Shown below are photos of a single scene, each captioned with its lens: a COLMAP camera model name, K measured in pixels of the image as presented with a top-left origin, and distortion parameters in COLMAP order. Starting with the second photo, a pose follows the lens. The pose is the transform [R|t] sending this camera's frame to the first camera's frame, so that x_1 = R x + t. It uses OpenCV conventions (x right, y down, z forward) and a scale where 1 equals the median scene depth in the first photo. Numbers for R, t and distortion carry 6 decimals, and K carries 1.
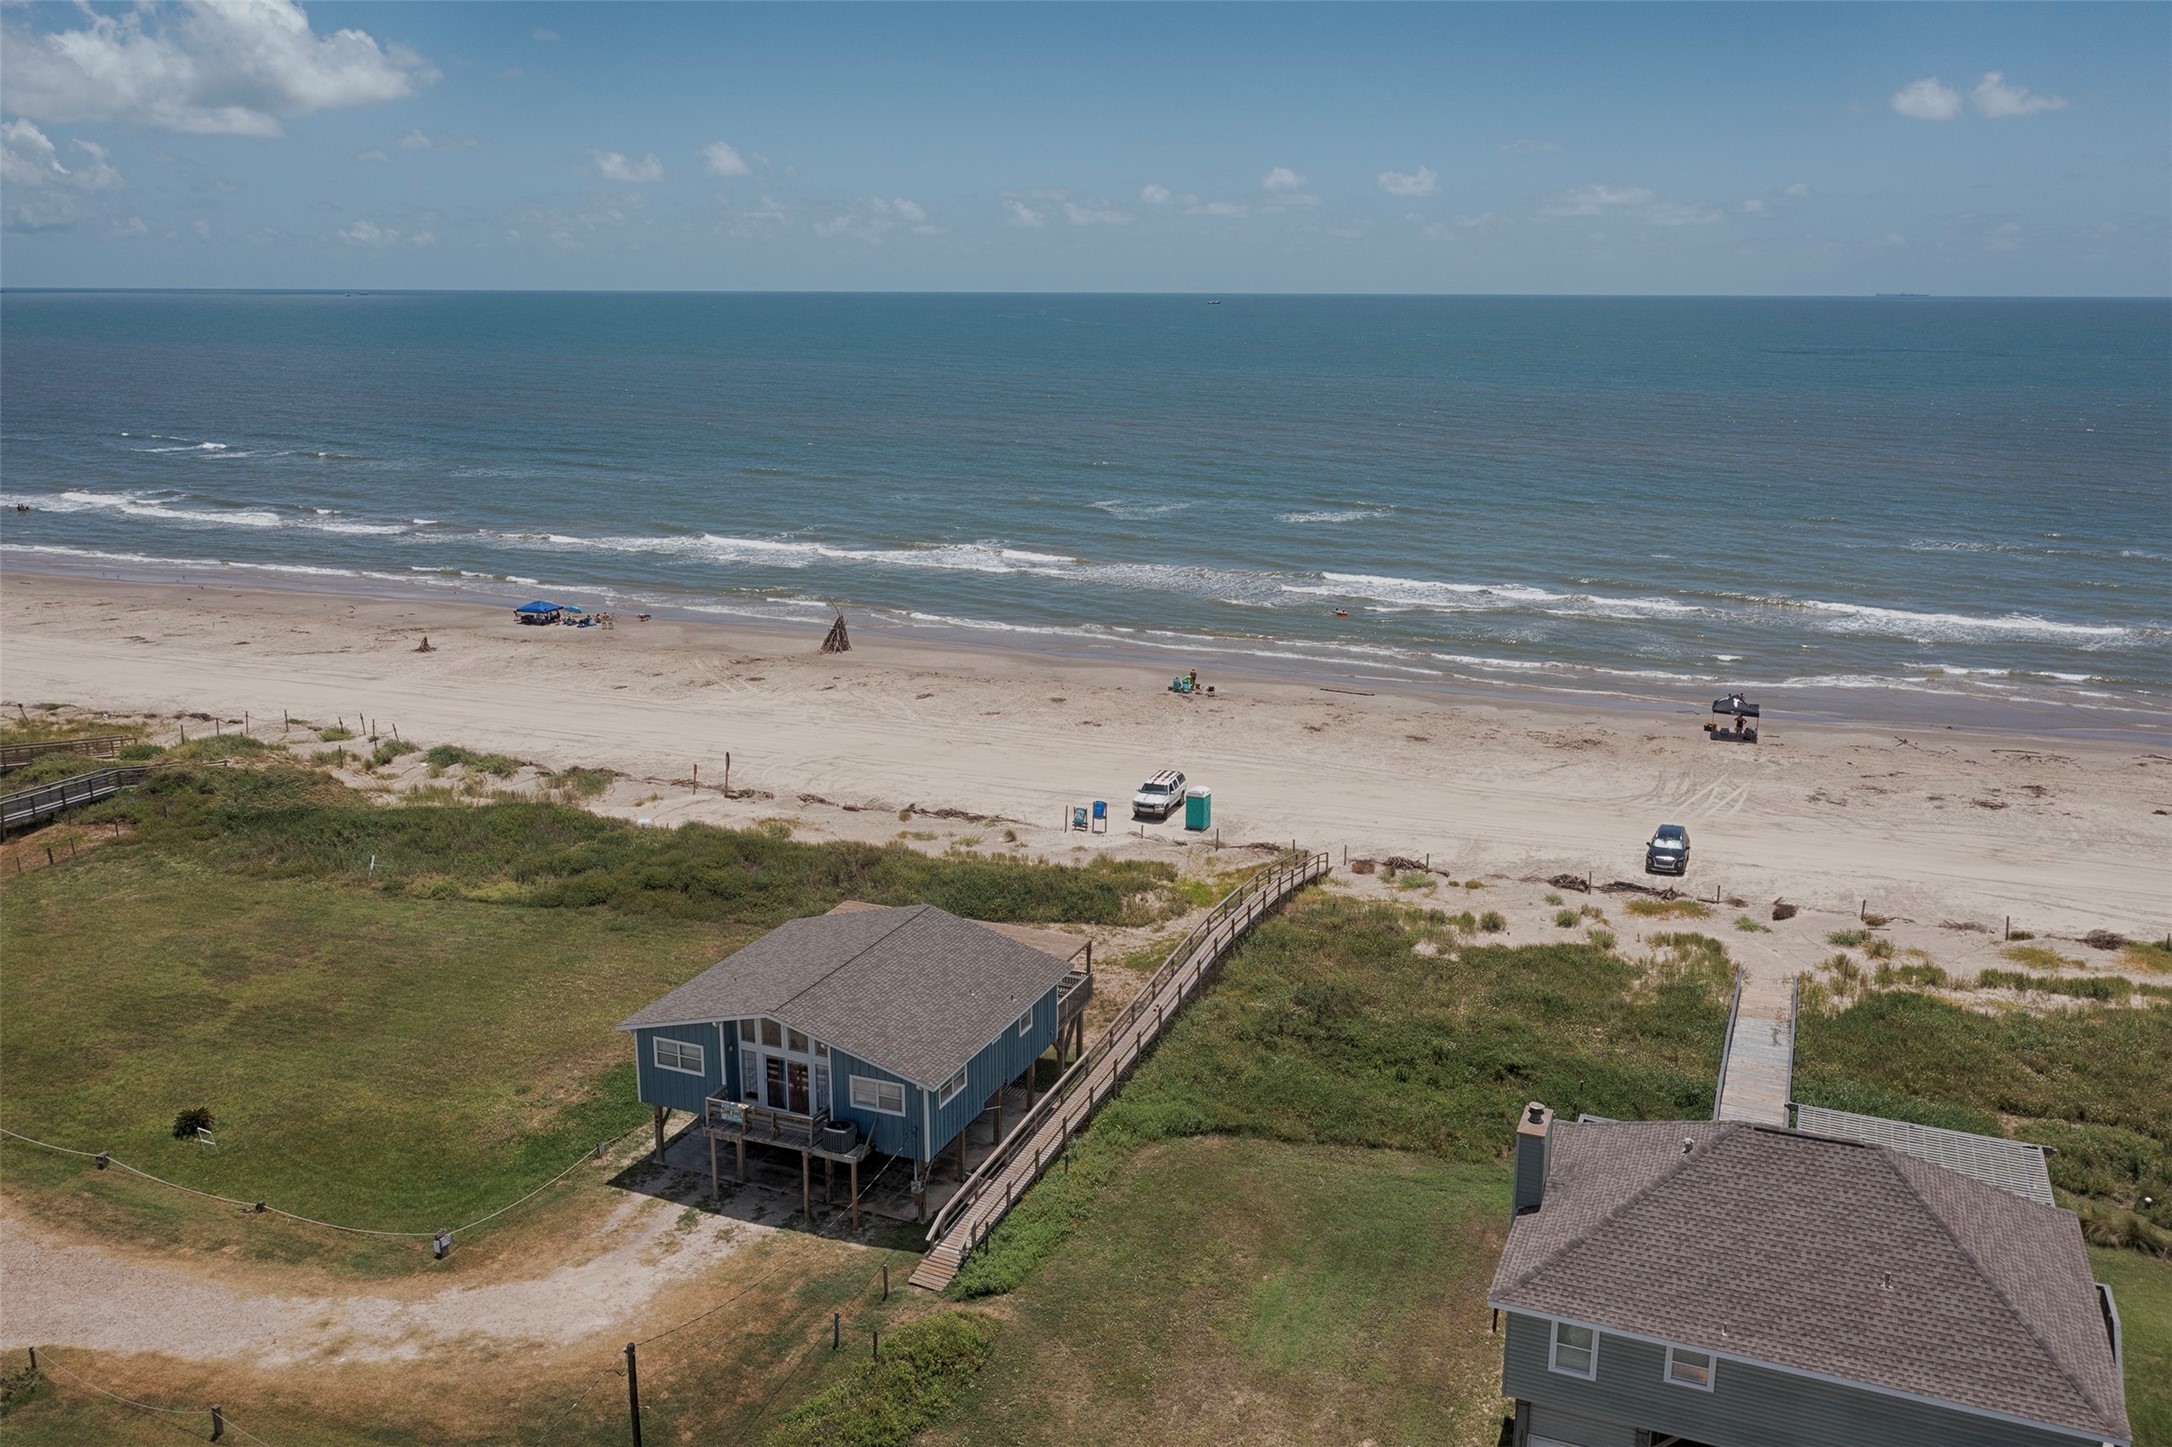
lens RADIAL K [[1746.8, 0, 1086.0], [0, 1746.8, 723.5], [0, 0, 1]] dist [-0.004738, 0.011492]
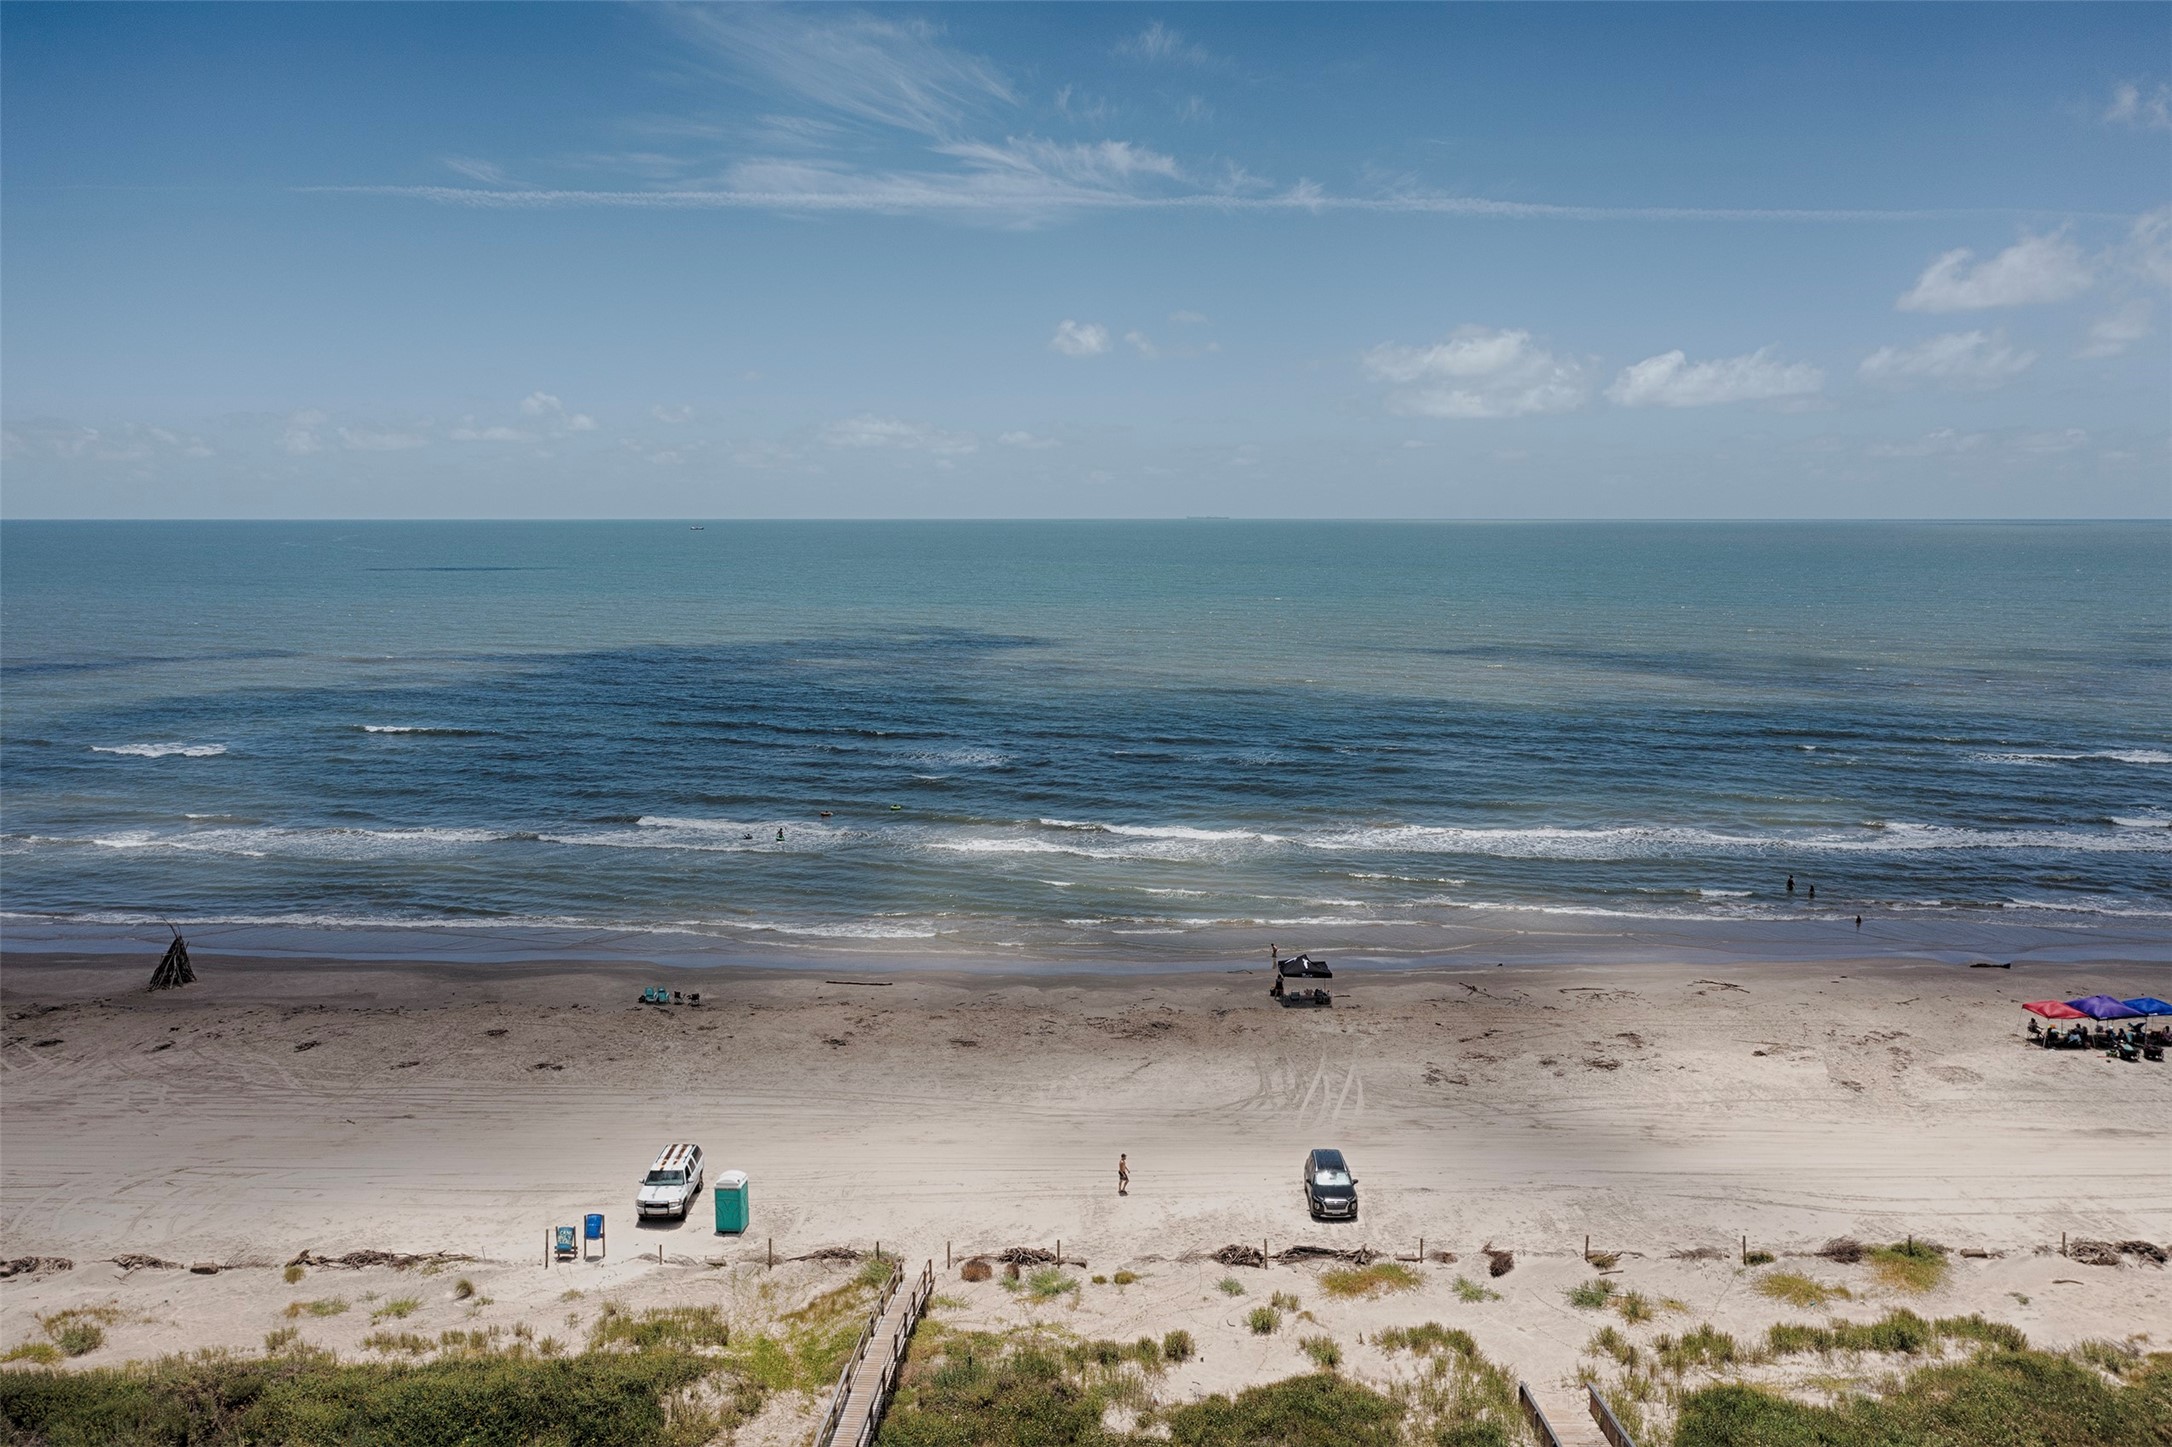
lens RADIAL K [[1746.8, 0, 1086.0], [0, 1746.8, 723.5], [0, 0, 1]] dist [-0.004738, 0.011492]
pose [[0.940820, -0.044187, 0.336015, -0.036647], [0.085569, 0.990312, -0.109359, -0.063682], [-0.327927, 0.131639, 0.935486, 0.267245]]
